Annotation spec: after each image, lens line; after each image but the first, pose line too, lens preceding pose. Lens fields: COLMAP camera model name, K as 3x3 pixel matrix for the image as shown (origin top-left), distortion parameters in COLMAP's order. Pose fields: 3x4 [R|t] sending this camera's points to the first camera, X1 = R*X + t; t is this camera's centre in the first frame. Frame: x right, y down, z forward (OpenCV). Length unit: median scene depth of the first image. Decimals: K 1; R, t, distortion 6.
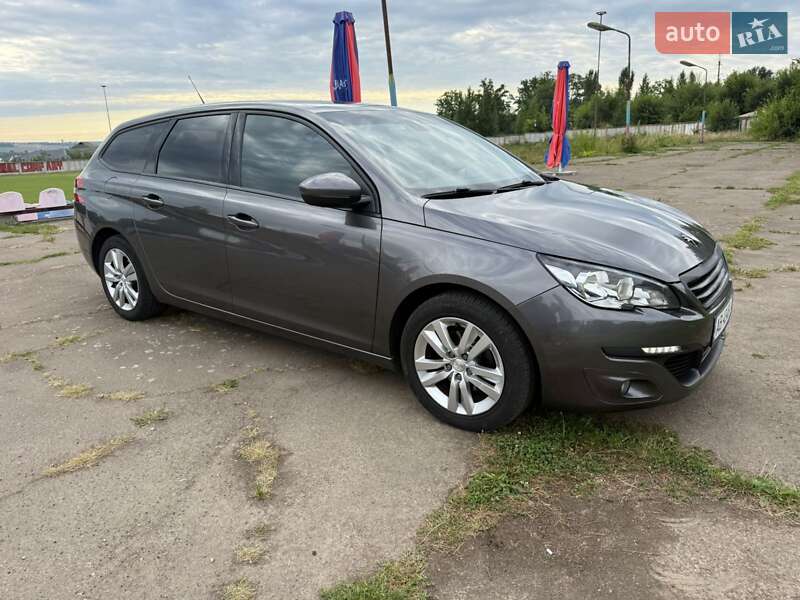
lens RADIAL K [[569.3, 0, 402.0], [0, 569.3, 293.9], [0, 0, 1]] dist [0.030430, -0.036249]
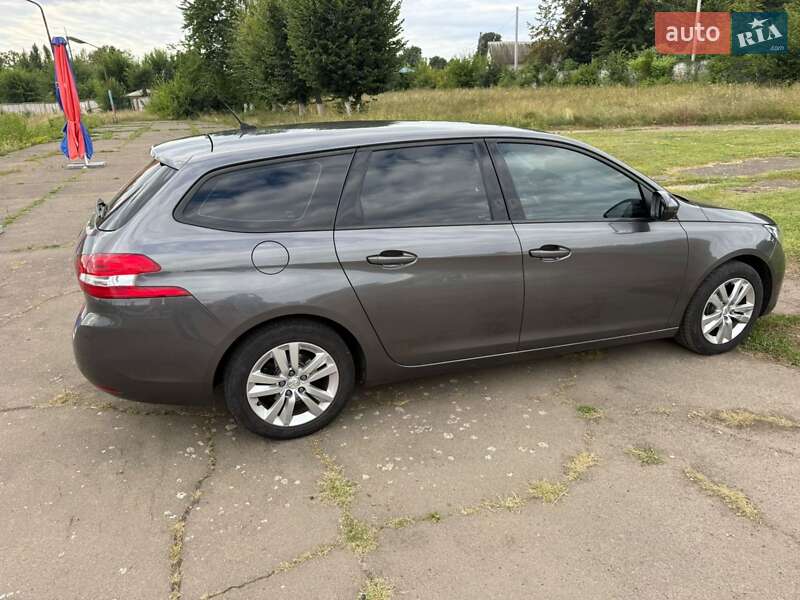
lens RADIAL K [[569.3, 0, 394.9], [0, 569.3, 301.3], [0, 0, 1]] dist [0.030430, -0.036249]
pose [[0.547253, -0.271885, 0.791576, -1.522168], [0.232161, 0.957966, 0.168531, -0.340799], [-0.804124, 0.091544, 0.587371, 0.799174]]
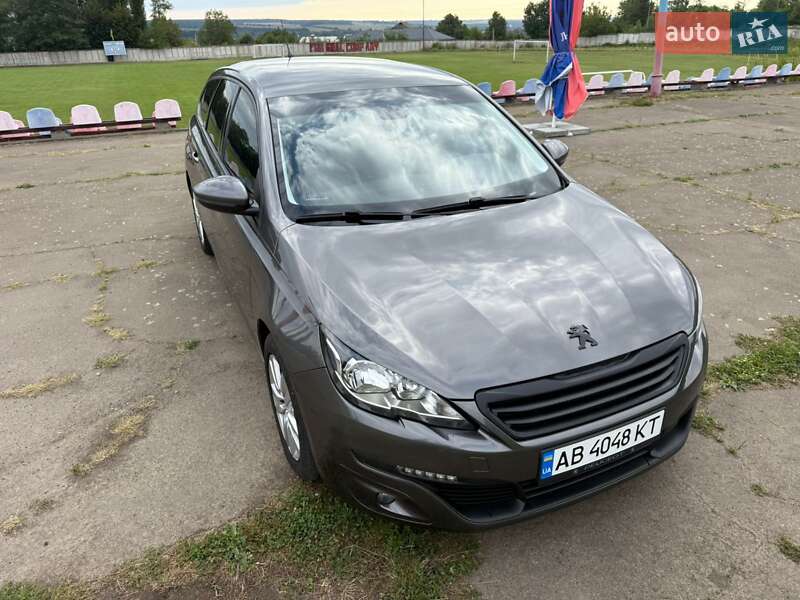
lens RADIAL K [[569.3, 0, 399.6], [0, 569.3, 295.9], [0, 0, 1]] dist [0.030430, -0.036249]
pose [[0.878075, 0.219309, -0.425310, 0.626299], [-0.138257, 0.967161, 0.213273, -0.280596], [0.458115, -0.128468, 0.879560, 0.260716]]
